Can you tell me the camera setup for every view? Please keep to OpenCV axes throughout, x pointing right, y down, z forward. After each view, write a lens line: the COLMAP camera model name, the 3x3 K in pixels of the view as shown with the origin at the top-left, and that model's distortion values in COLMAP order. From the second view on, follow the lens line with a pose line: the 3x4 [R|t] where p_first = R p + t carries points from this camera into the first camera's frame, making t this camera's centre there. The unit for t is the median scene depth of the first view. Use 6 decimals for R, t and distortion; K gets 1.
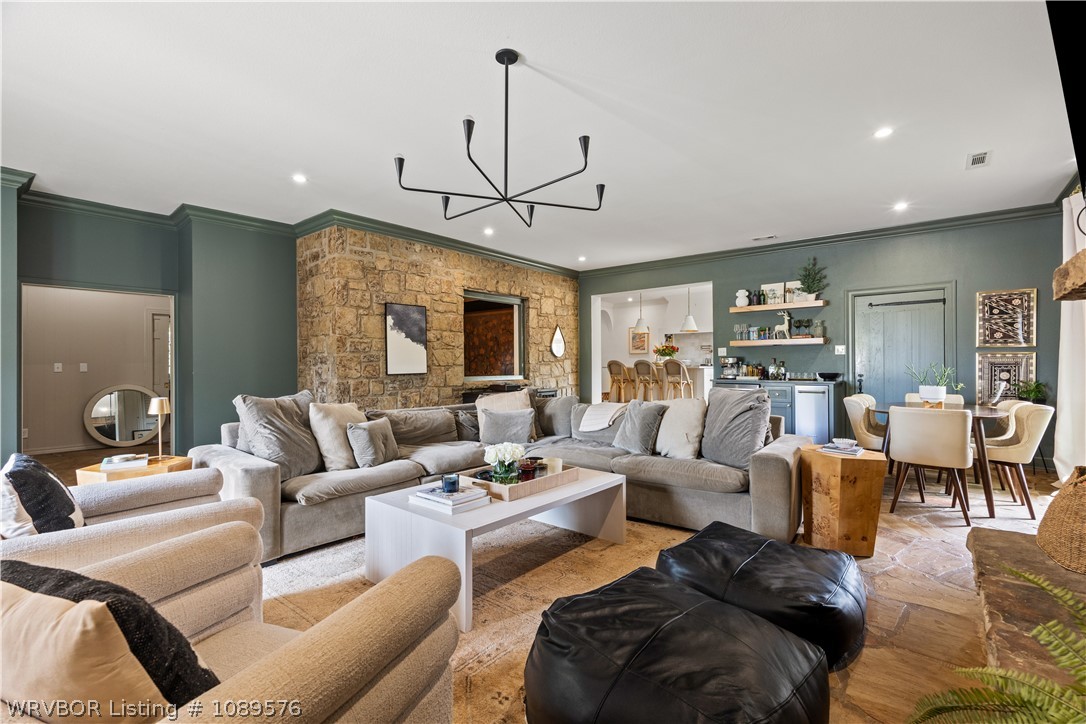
lens RADIAL K [[482.2, 0, 523.1], [0, 482.2, 364.5], [0, 0, 1]] dist [-0.003596, 0.000825]
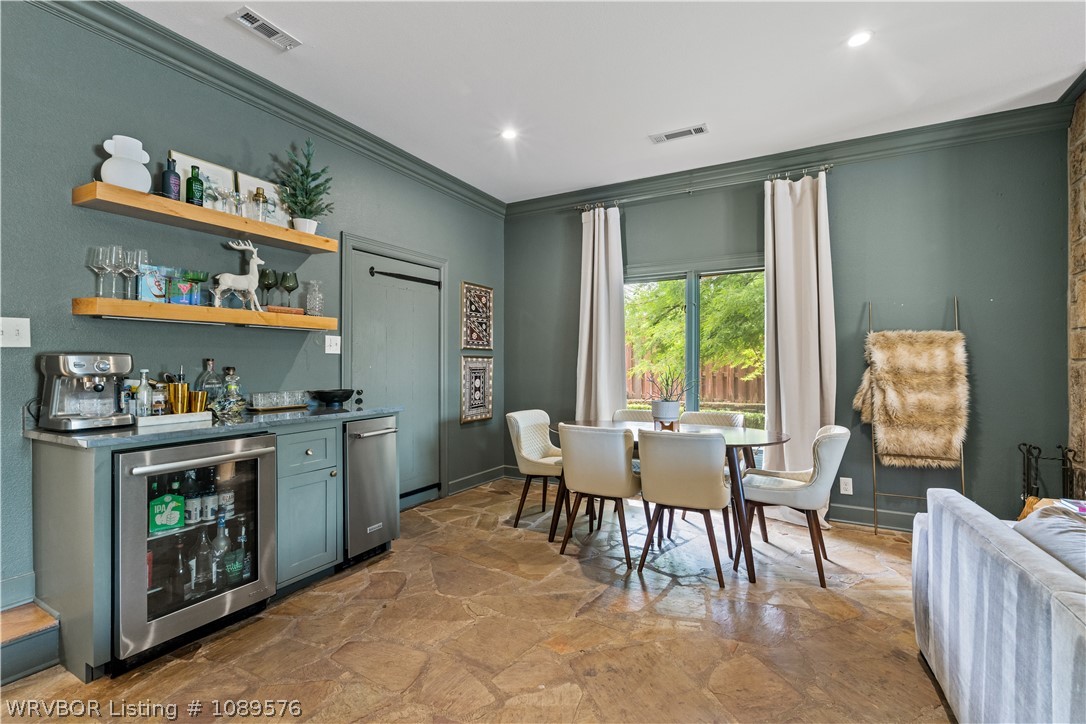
lens RADIAL K [[482.2, 0, 537.1], [0, 482.2, 363.5], [0, 0, 1]] dist [-0.003596, 0.000825]
pose [[-0.226032, -0.000521, 0.974120, 0.119826], [-0.002333, 0.999997, -0.000006, -0.011594], [-0.974117, -0.002275, -0.226033, 1.065422]]
